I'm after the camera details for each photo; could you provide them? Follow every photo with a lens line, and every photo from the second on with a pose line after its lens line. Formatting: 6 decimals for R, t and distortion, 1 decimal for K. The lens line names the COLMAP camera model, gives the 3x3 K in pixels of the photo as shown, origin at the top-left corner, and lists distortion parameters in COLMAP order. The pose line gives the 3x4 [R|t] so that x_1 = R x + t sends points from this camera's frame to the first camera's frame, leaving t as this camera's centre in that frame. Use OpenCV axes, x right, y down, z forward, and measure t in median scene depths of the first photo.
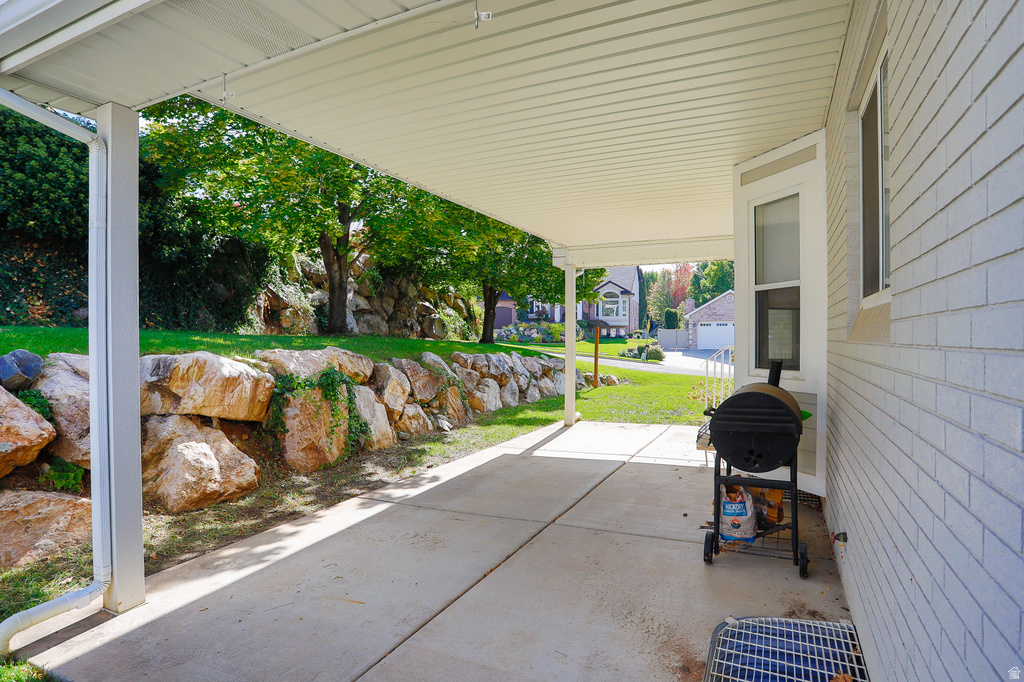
lens RADIAL K [[534.3, 0, 512.0], [0, 534.3, 341.0], [0, 0, 1]] dist [-0.000640, 0.024016]
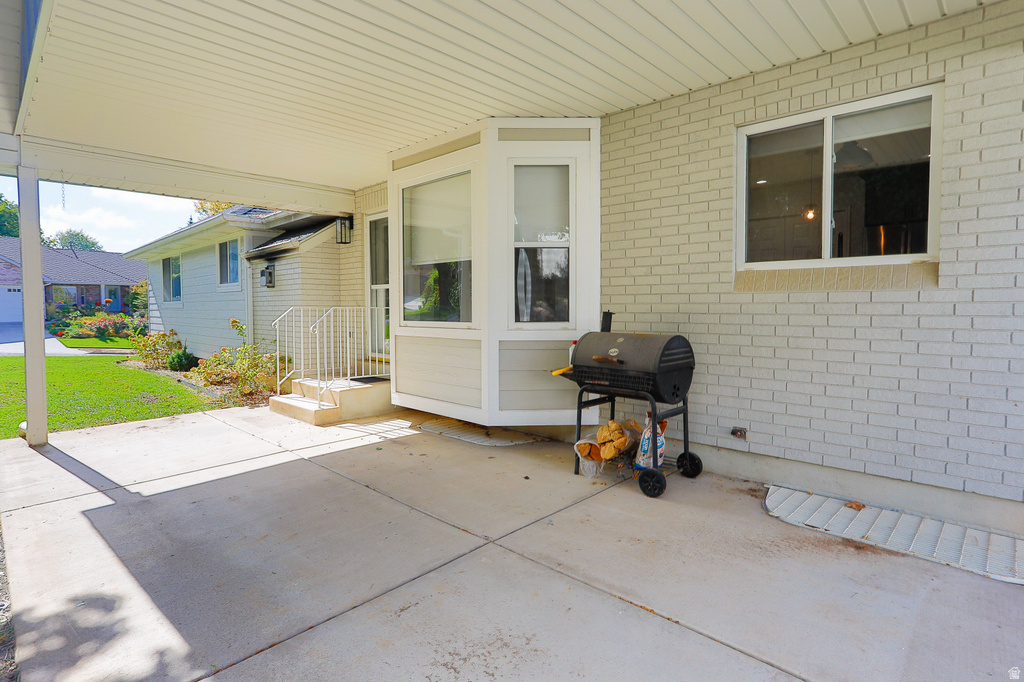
lens RADIAL K [[524.7, 0, 487.2], [0, 524.7, 361.7], [0, 0, 1]] dist [-0.017902, 0.001152]
pose [[0.329016, -0.089782, 0.940047, -0.281700], [0.002724, 0.995556, 0.094131, 0.013995], [-0.944320, -0.028410, 0.327799, 0.375366]]
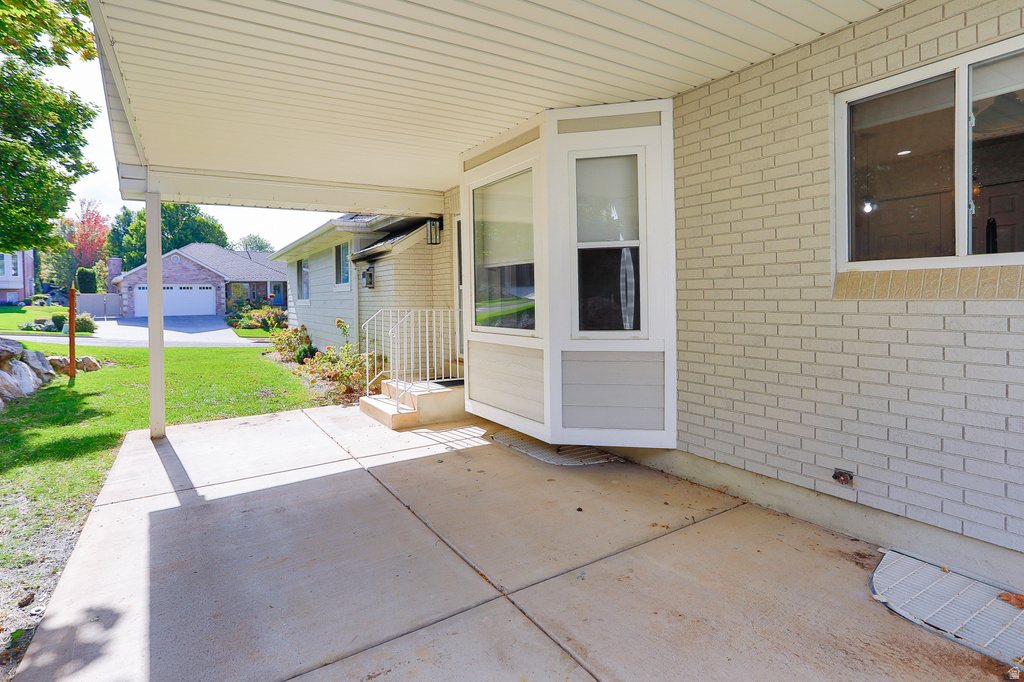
lens RADIAL K [[524.9, 0, 499.3], [0, 524.9, 333.2], [0, 0, 1]] dist [-0.035228, 0.023212]
pose [[0.544191, -0.062385, 0.836639, -0.208339], [0.017148, 0.997850, 0.063251, -0.005420], [-0.838786, -0.020074, 0.544091, 0.323047]]
